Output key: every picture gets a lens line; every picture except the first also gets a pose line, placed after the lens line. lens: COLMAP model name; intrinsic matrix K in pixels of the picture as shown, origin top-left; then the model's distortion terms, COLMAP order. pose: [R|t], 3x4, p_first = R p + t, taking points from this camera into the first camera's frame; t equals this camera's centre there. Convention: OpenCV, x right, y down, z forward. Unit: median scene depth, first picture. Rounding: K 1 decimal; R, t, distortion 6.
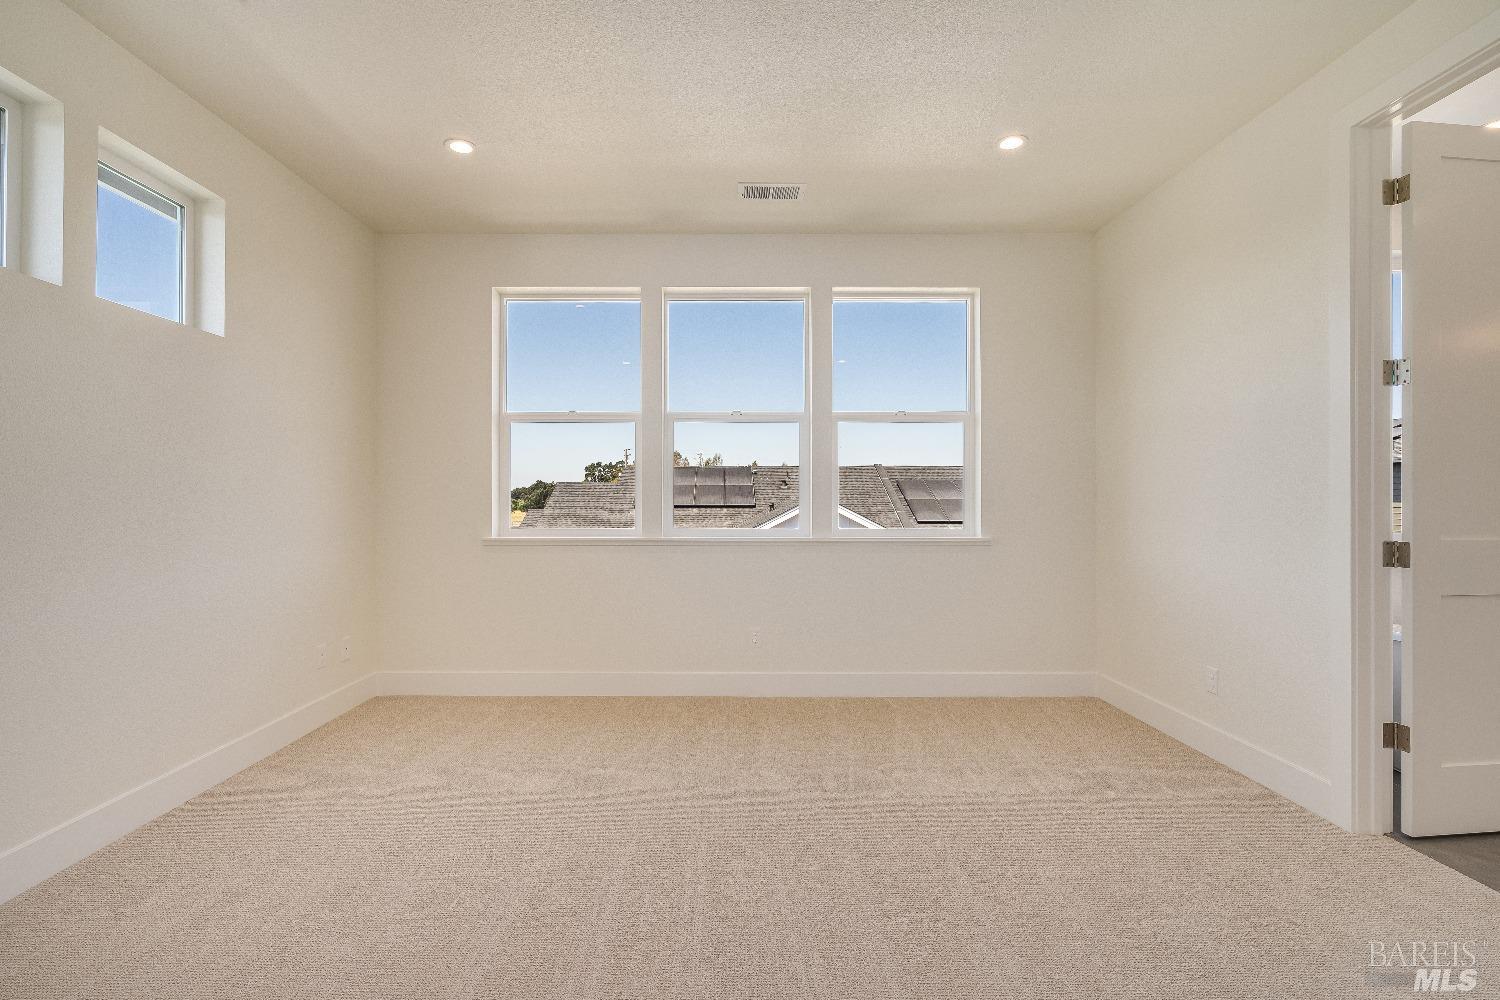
lens RADIAL K [[673.3, 0, 745.1], [0, 673.3, 498.1], [0, 0, 1]] dist [-0.000323, 0.000926]
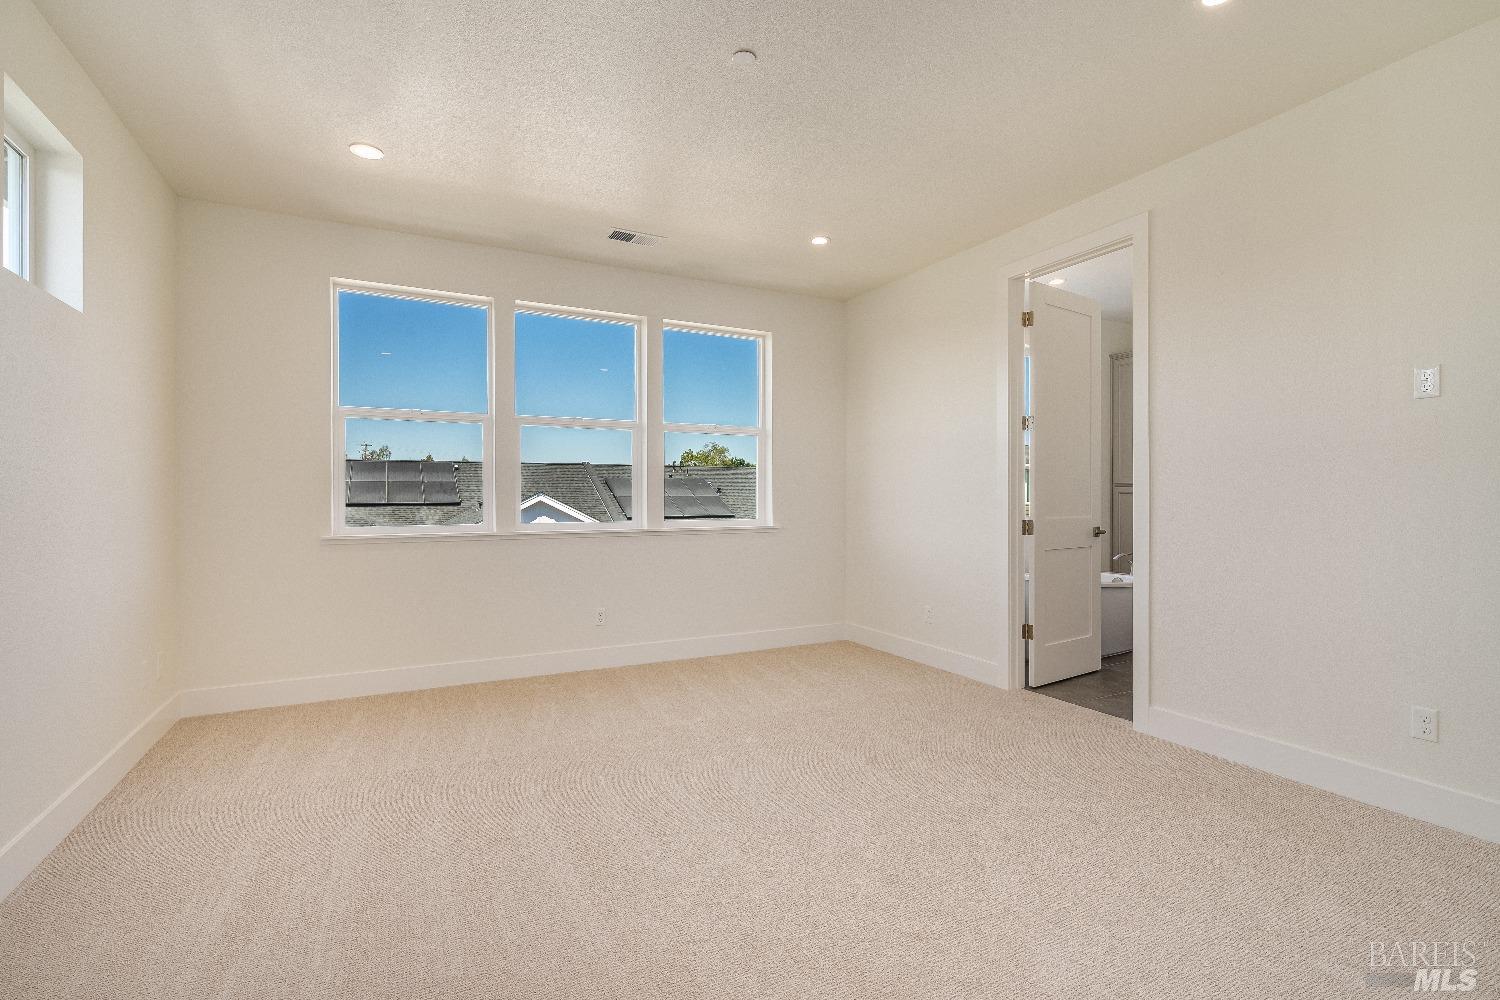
lens RADIAL K [[681.1, 0, 753.3], [0, 681.1, 494.5], [0, 0, 1]] dist [-0.002998, 0.006419]
pose [[0.887315, 0.000262, 0.461165, -0.285786], [0.000212, 1.000000, -0.000975, -0.000046], [-0.461165, 0.000963, 0.887314, -0.143231]]
